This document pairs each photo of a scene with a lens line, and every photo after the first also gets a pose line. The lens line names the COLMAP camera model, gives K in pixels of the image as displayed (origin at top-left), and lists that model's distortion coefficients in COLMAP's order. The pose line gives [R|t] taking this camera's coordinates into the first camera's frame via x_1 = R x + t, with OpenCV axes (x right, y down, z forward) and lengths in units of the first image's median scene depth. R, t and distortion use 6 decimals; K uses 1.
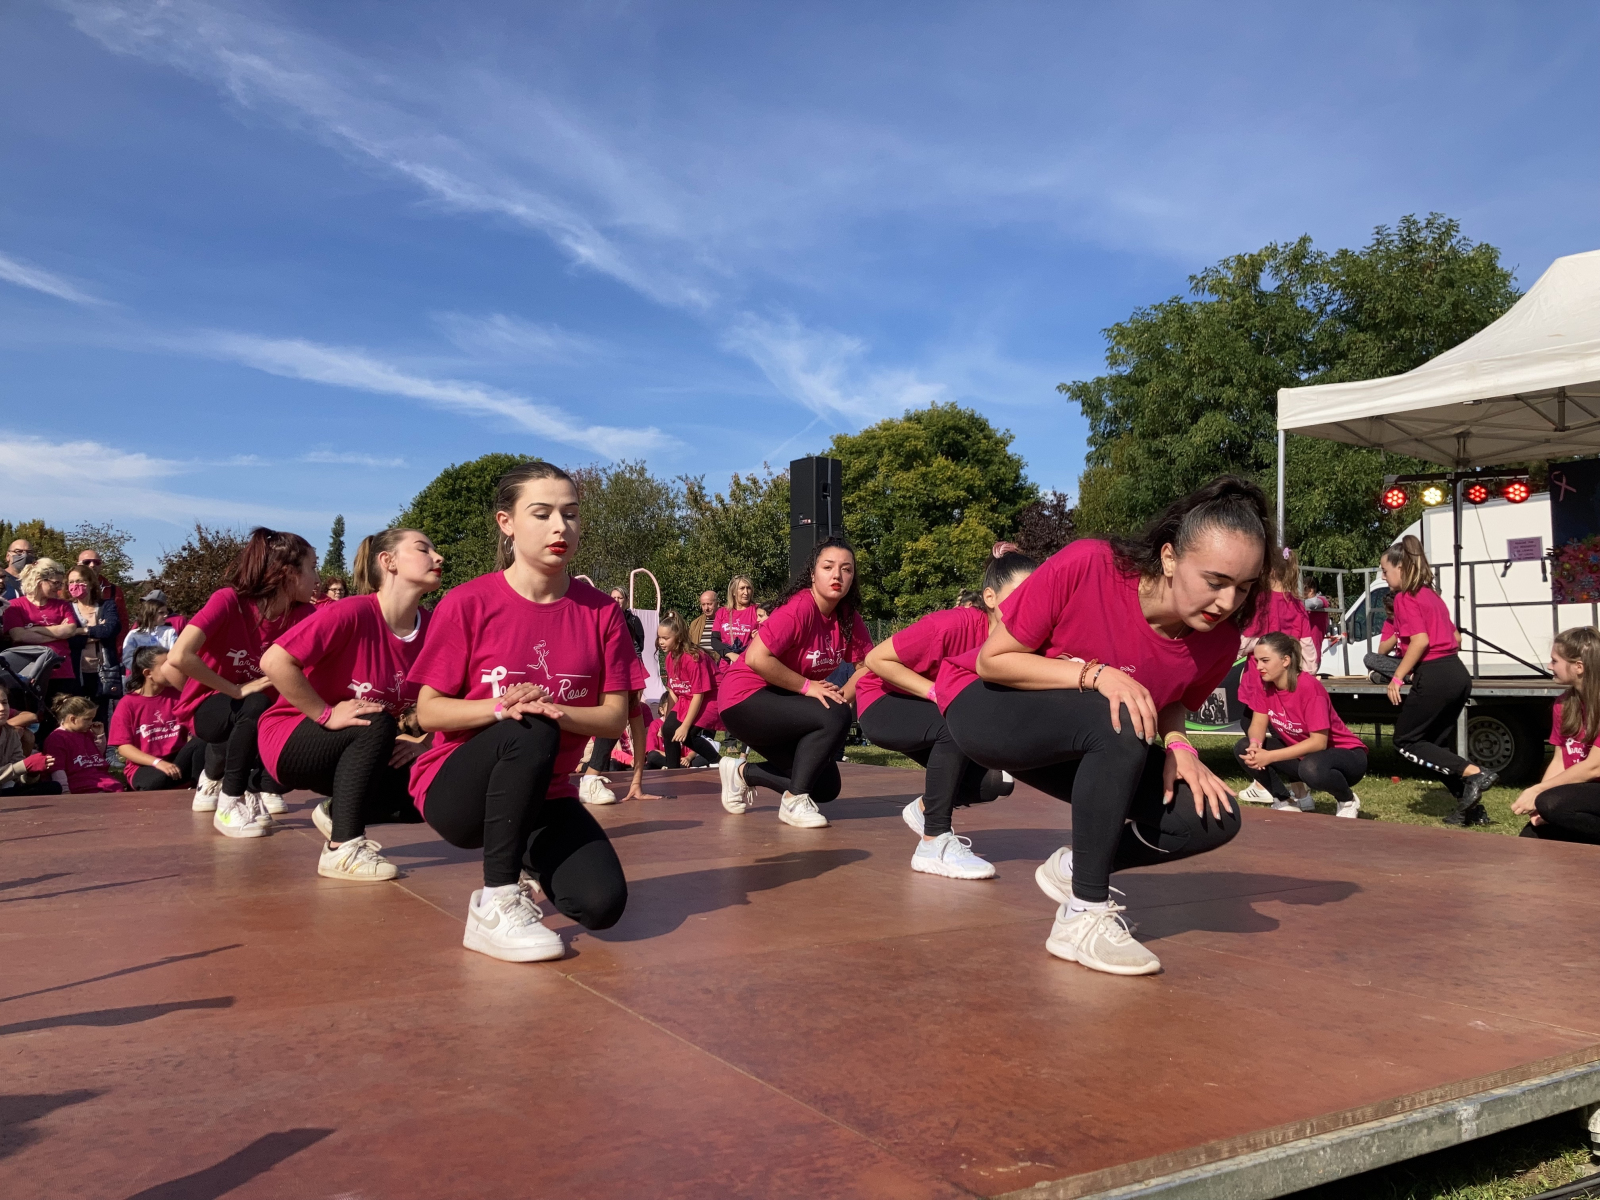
lens RADIAL K [[1307.6, 0, 828.6], [0, 1307.6, 600.5], [0, 0, 1]] dist [0.019431, 0.002747]
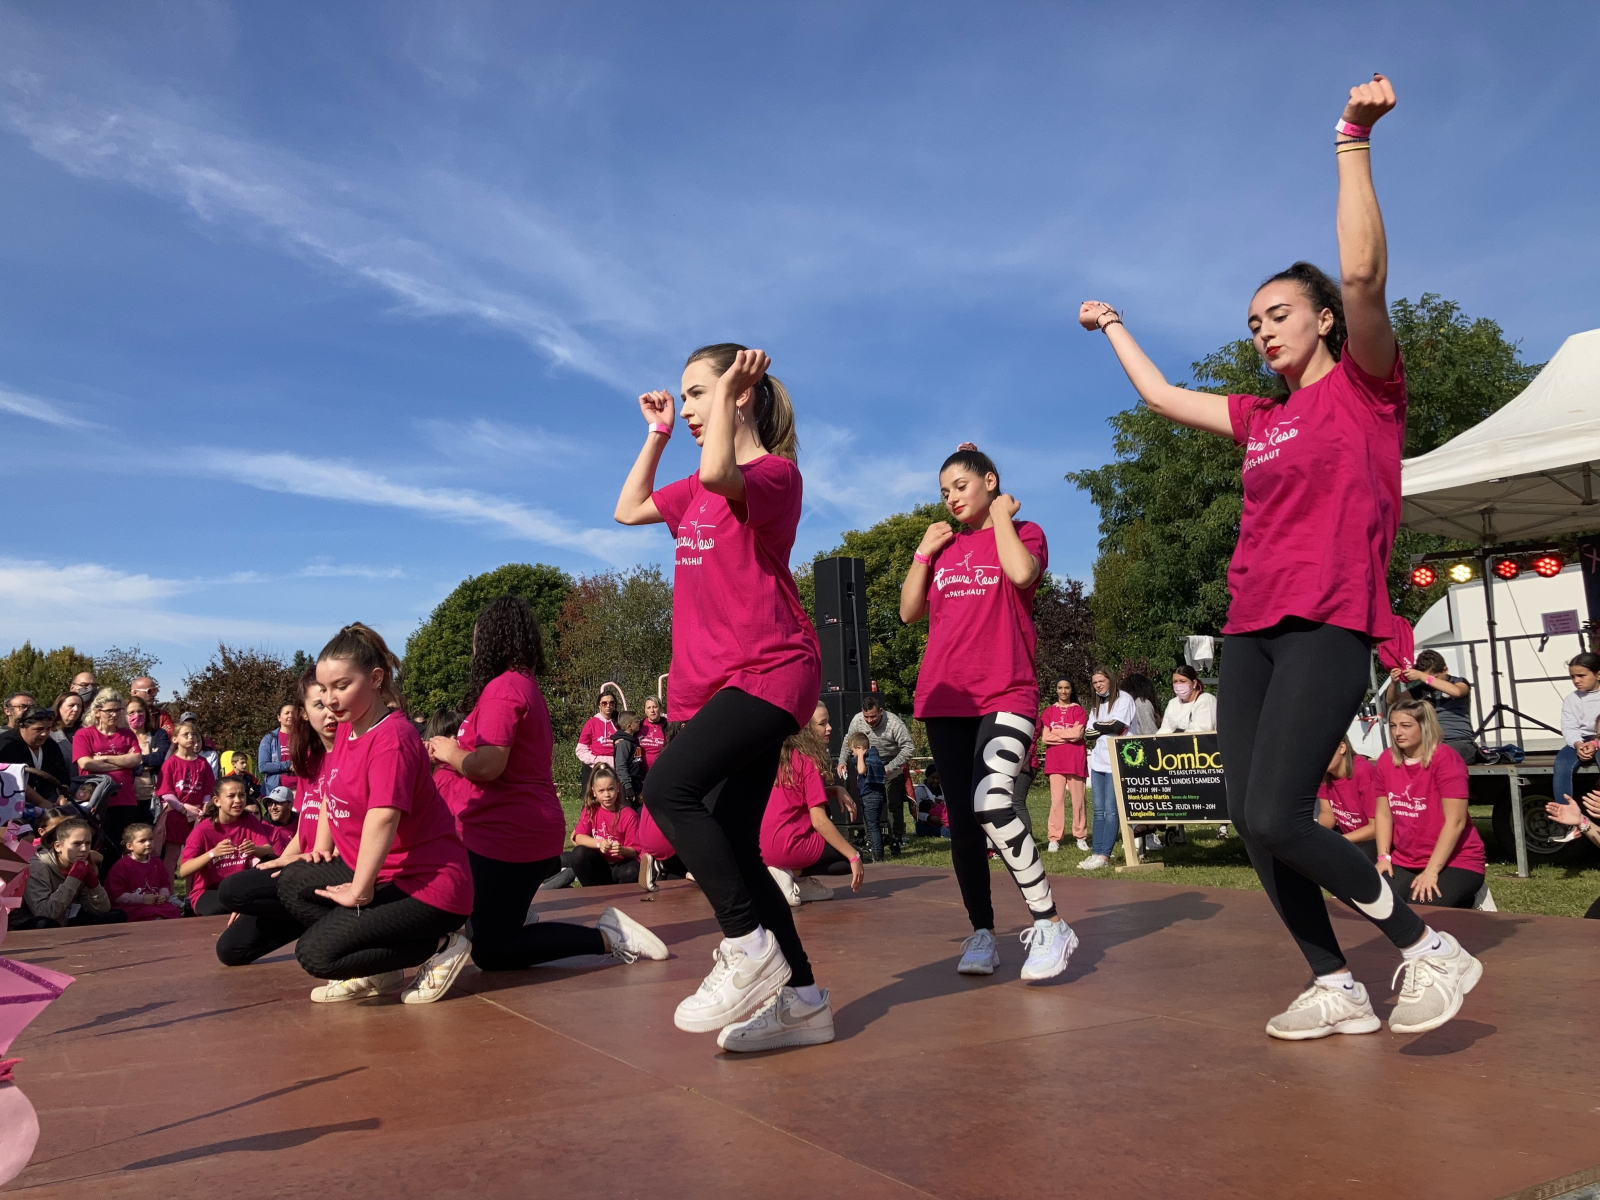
lens RADIAL K [[1307.3, 0, 798.6], [0, 1307.3, 590.5], [0, 0, 1]] dist [0.031519, -0.017177]
pose [[0.998786, -0.039497, -0.029424, -0.015092], [0.036993, 0.996006, -0.081266, -0.003741], [0.032517, 0.080079, 0.996258, -0.012781]]
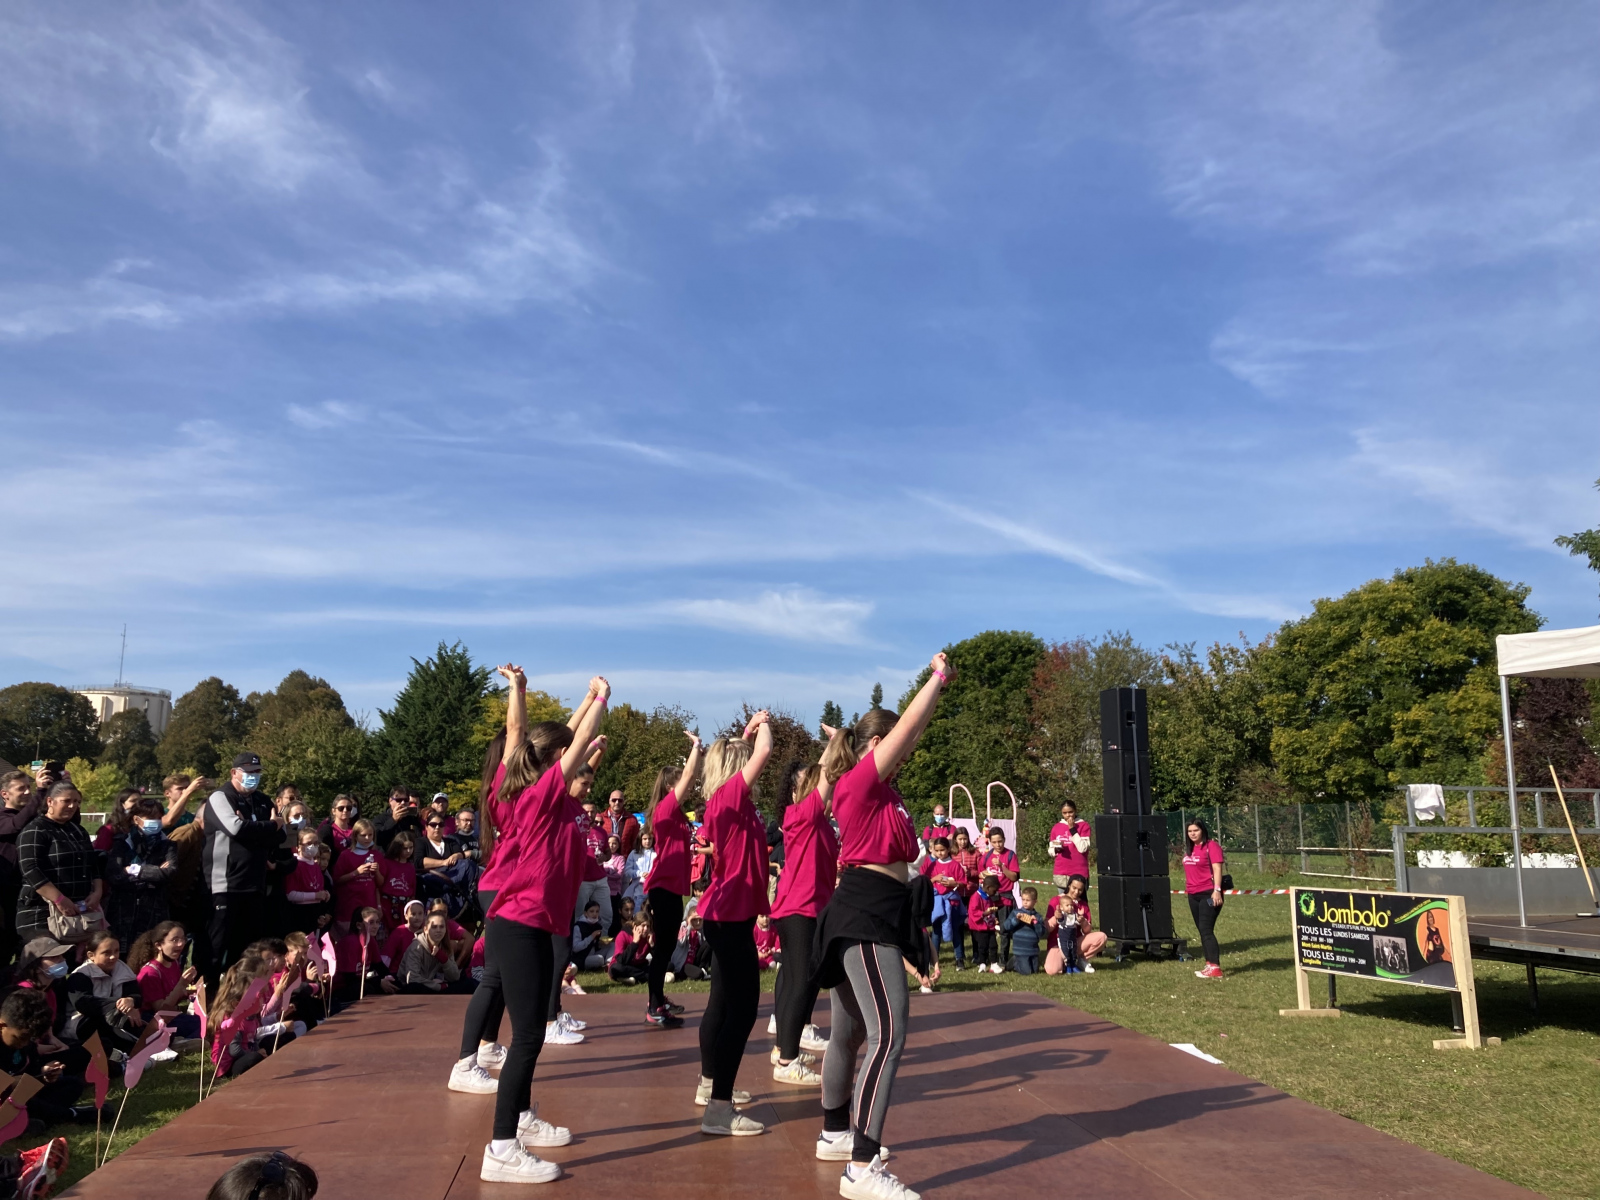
lens RADIAL K [[1324.4, 0, 826.3], [0, 1324.4, 583.9], [0, 0, 1]] dist [0.048492, -0.050843]
pose [[0.915404, -0.063037, -0.397570, 0.248811], [0.012691, 0.991691, -0.128017, -0.065179], [0.402337, 0.112141, 0.908598, -0.154763]]
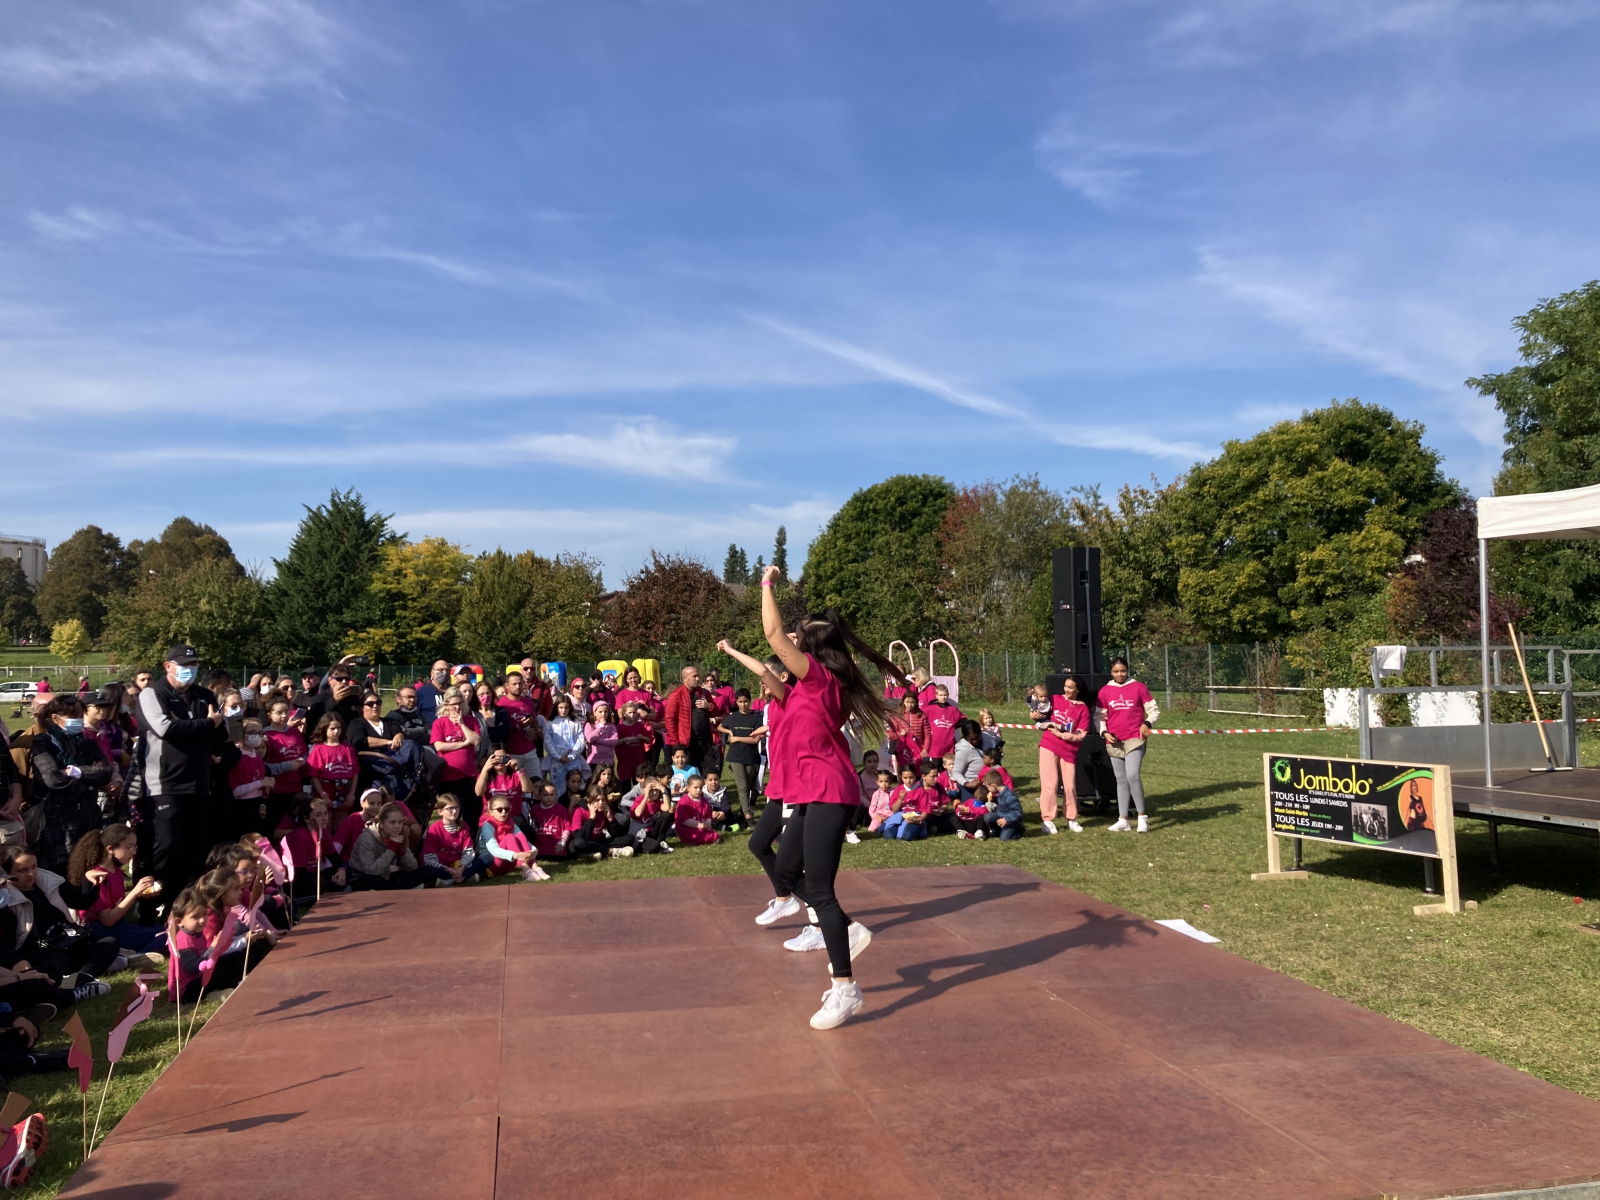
lens RADIAL K [[1319.0, 0, 817.8], [0, 1319.0, 592.2], [0, 0, 1]] dist [0.045606, -0.044313]
pose [[0.941271, -0.025840, -0.336661, 0.183036], [0.027845, 0.999612, 0.001128, -0.092133], [0.336501, -0.010436, 0.941625, -0.125276]]
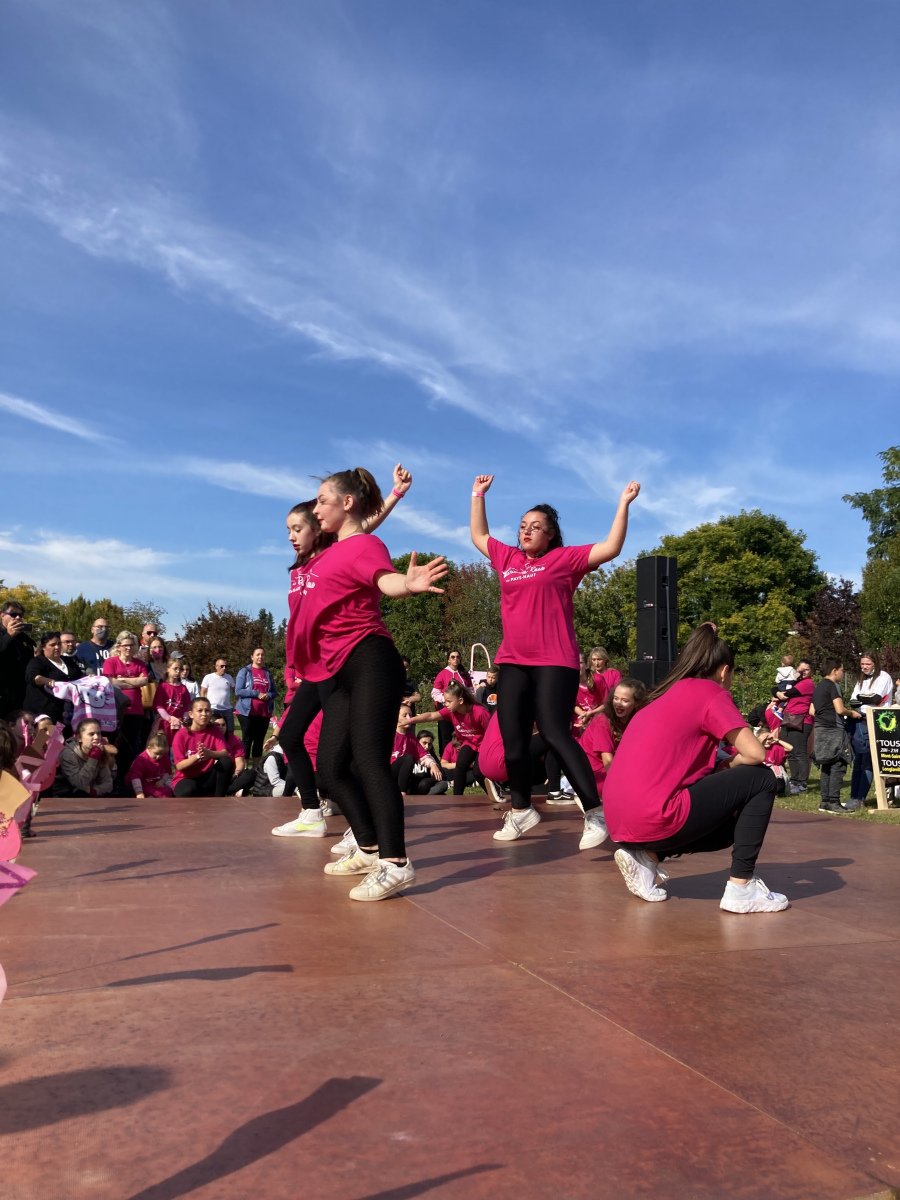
lens RADIAL K [[984.7, 0, 482.3], [0, 984.7, 624.8], [0, 0, 1]] dist [0.028555, -0.000979]
pose [[0.984864, 0.007575, -0.173165, -0.014152], [-0.013676, 0.999326, -0.034065, -0.005692], [0.172790, 0.035918, 0.984304, -0.002648]]
